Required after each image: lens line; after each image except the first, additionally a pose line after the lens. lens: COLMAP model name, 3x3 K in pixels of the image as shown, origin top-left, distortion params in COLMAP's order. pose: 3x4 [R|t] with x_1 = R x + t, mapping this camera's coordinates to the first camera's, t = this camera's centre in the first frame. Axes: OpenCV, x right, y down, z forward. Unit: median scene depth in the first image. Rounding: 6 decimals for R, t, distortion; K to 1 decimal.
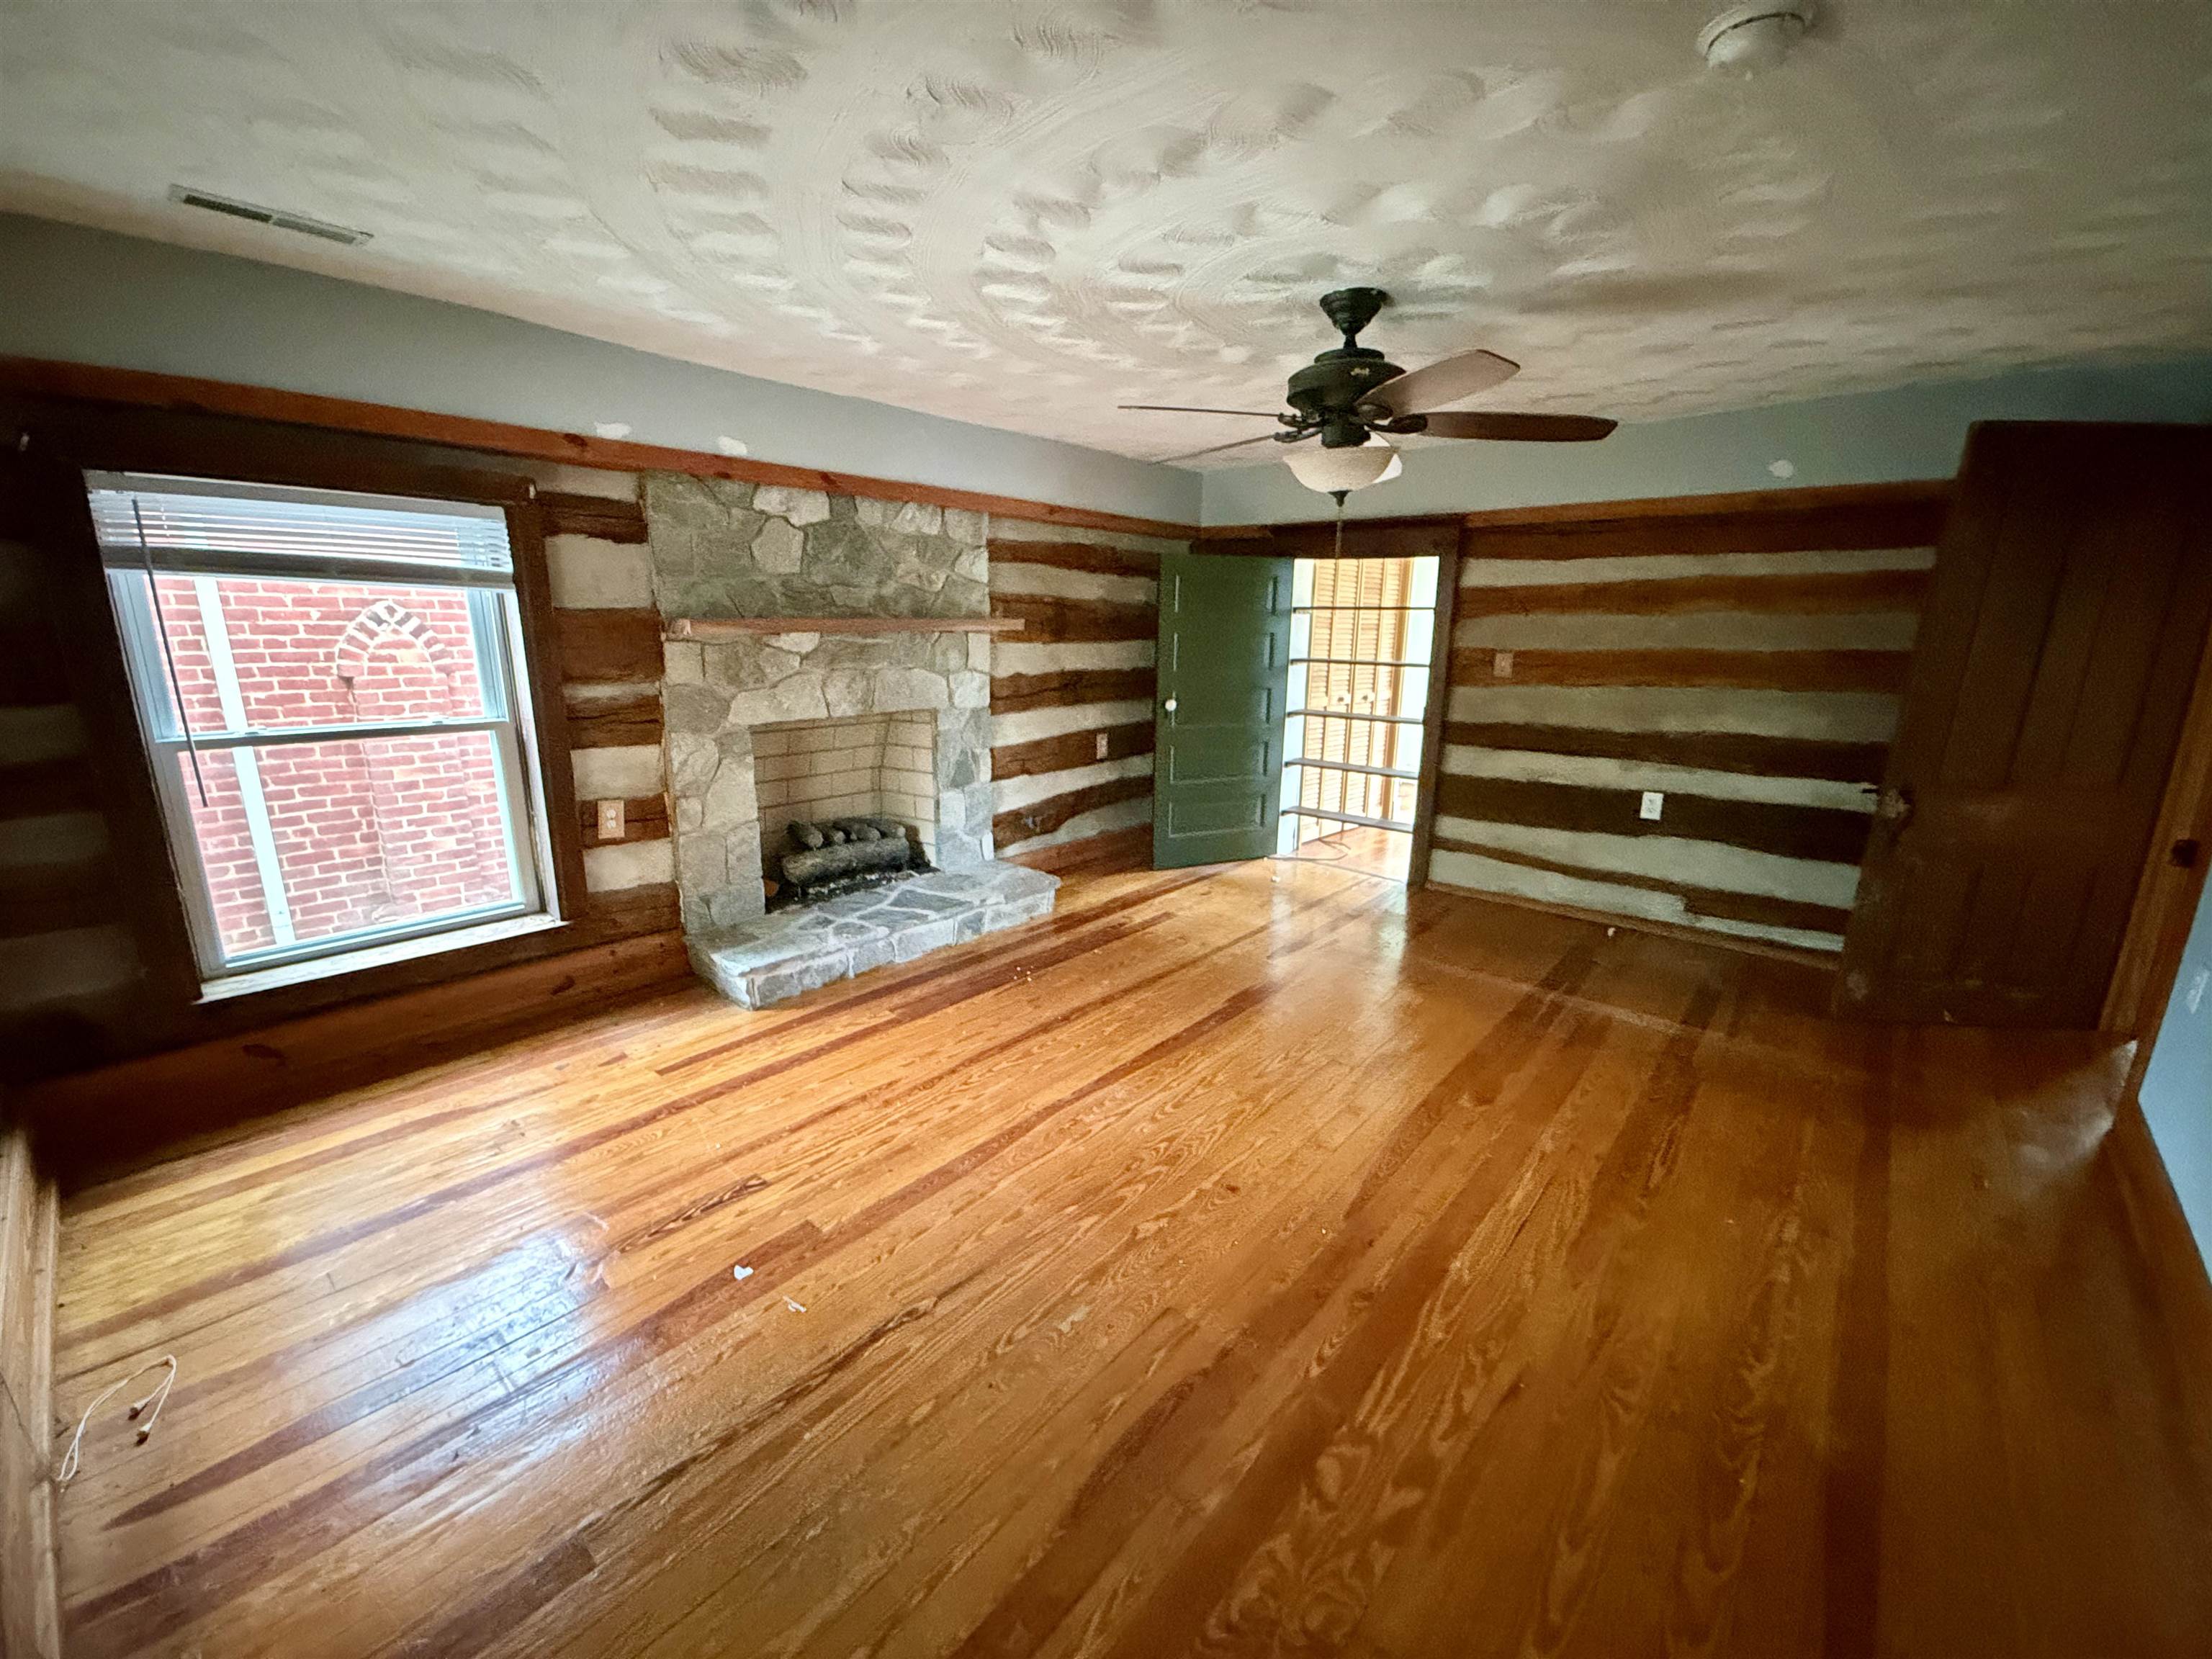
lens RADIAL K [[883.6, 0, 1110.8], [0, 883.6, 812.0], [0, 0, 1]] dist [0.016527, 0.000422]
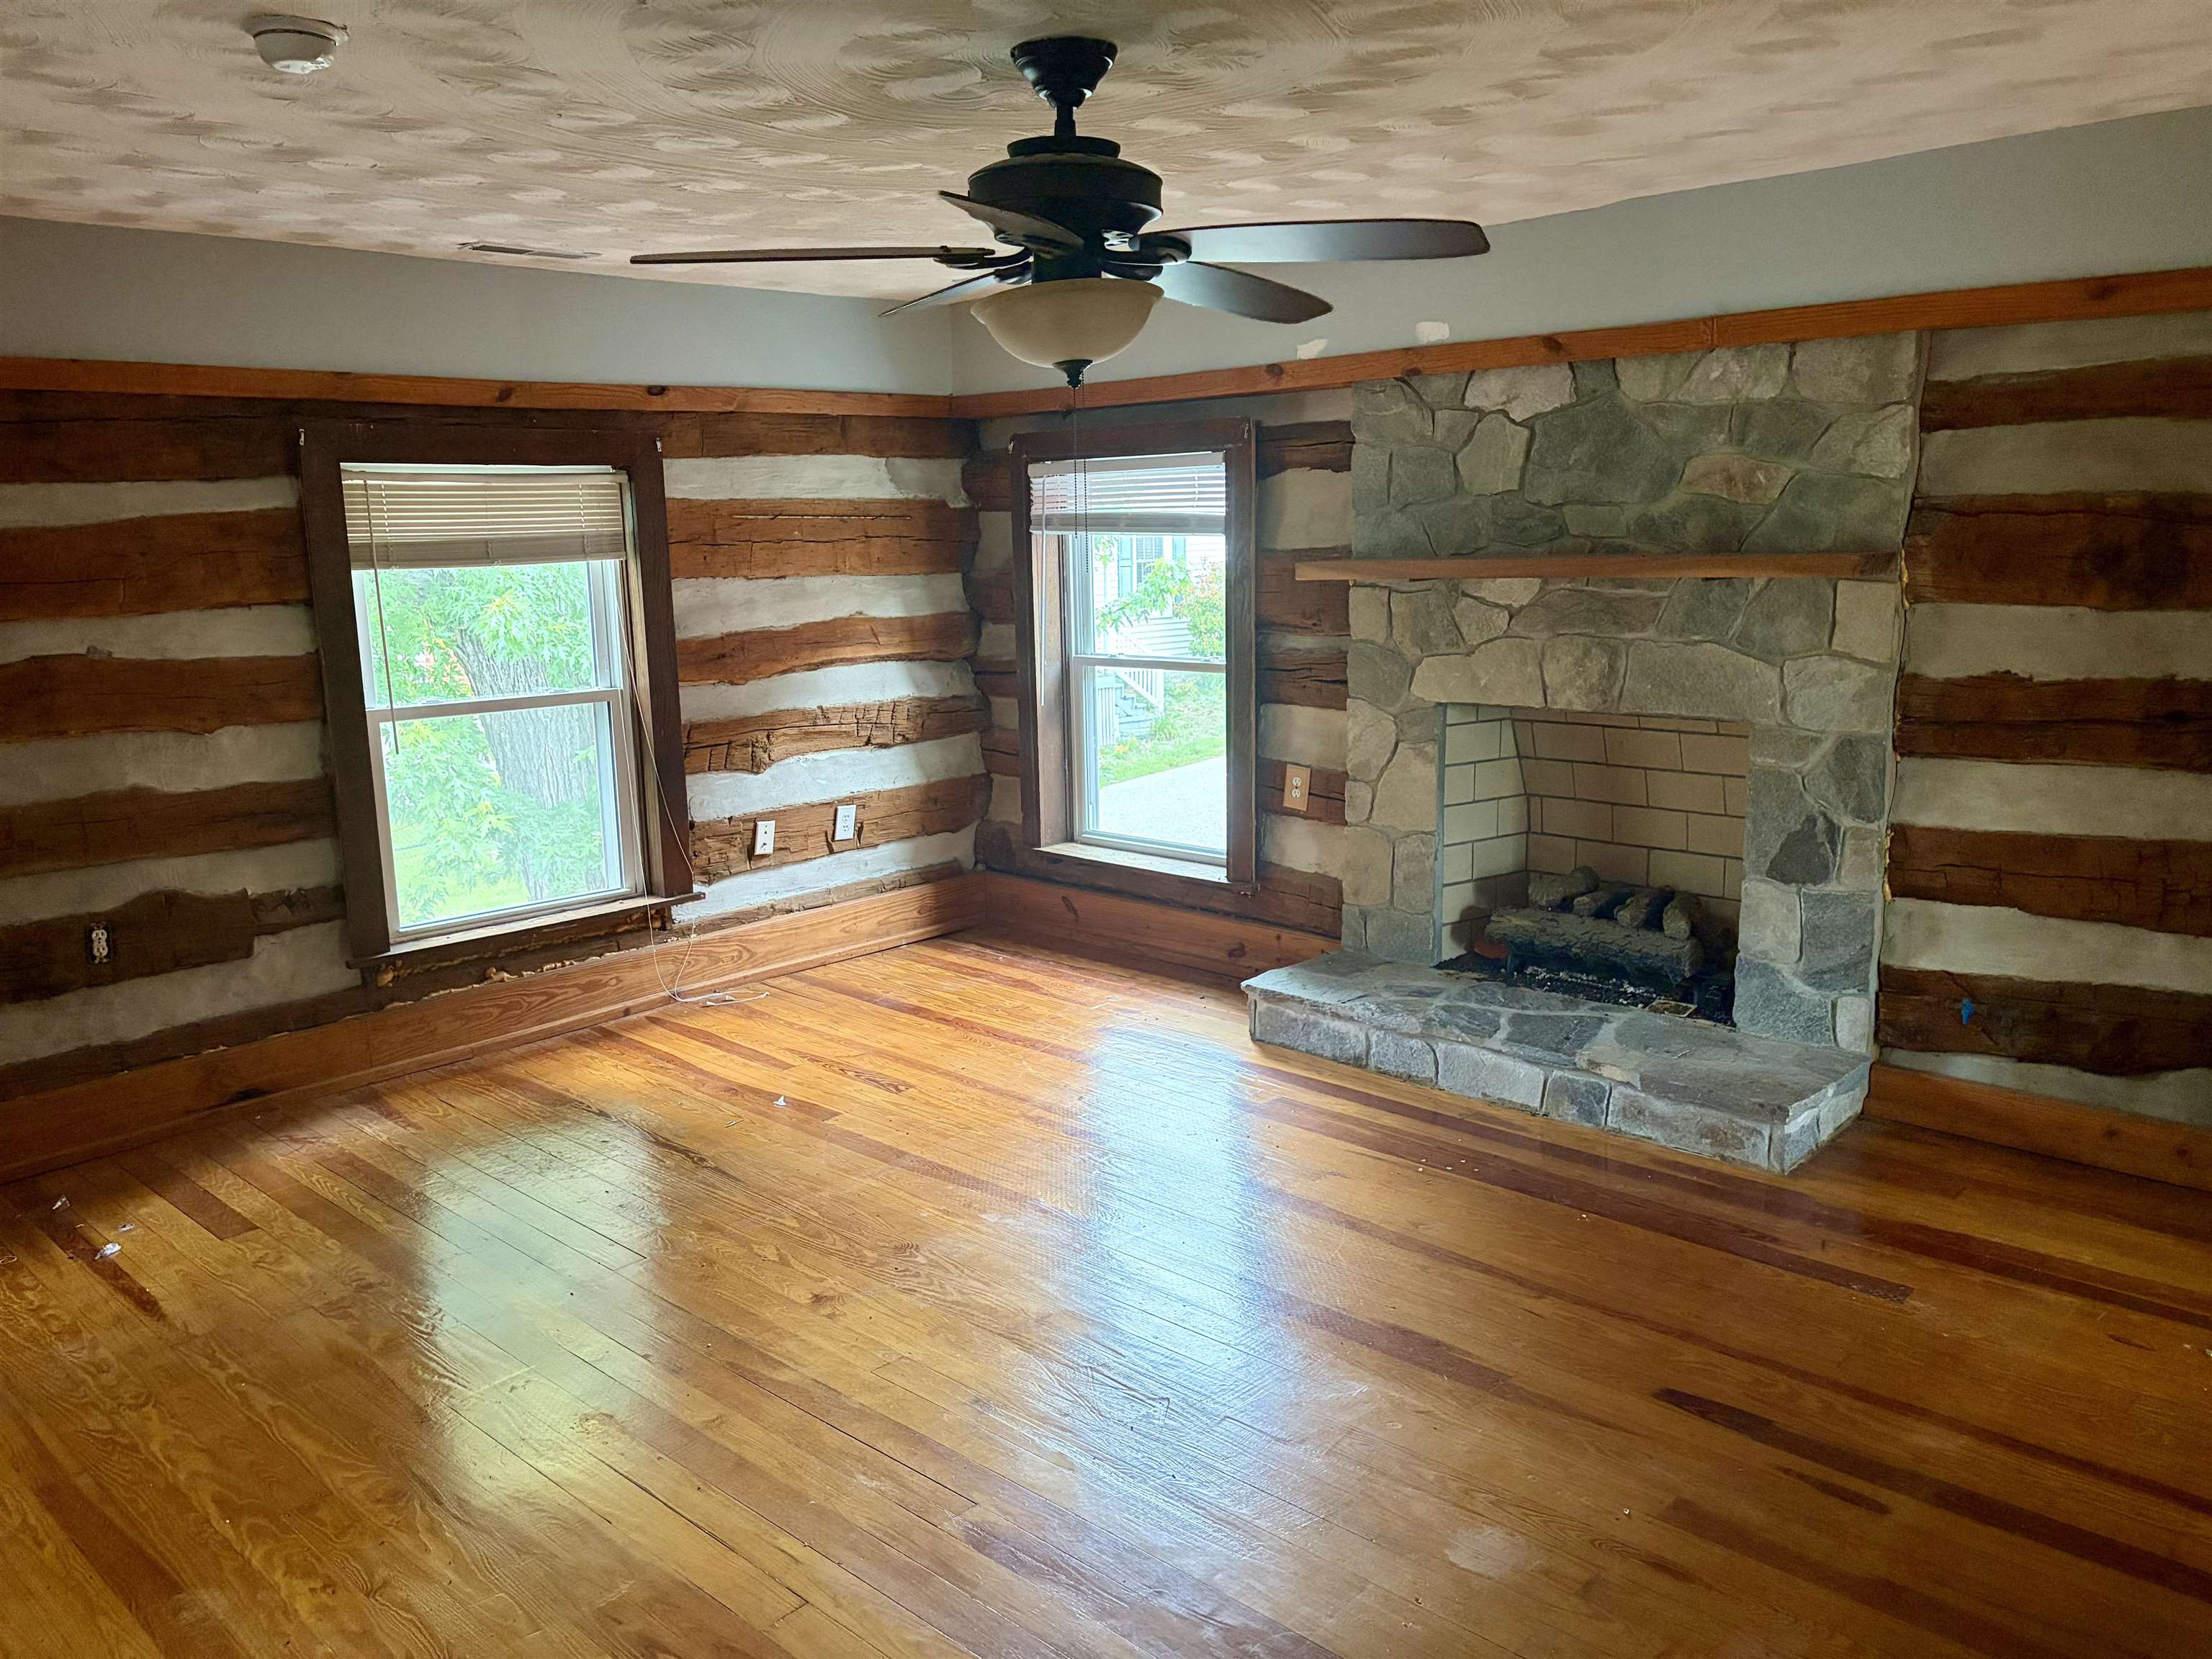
lens RADIAL K [[1661.0, 0, 1108.6], [0, 1661.0, 844.9], [0, 0, 1]] dist [0.026576, -0.022233]
pose [[-0.037083, 0.173204, -0.984188, 0.921165], [-0.198710, 0.963920, 0.177124, -0.164885], [0.979356, 0.202137, -0.001327, 0.721386]]
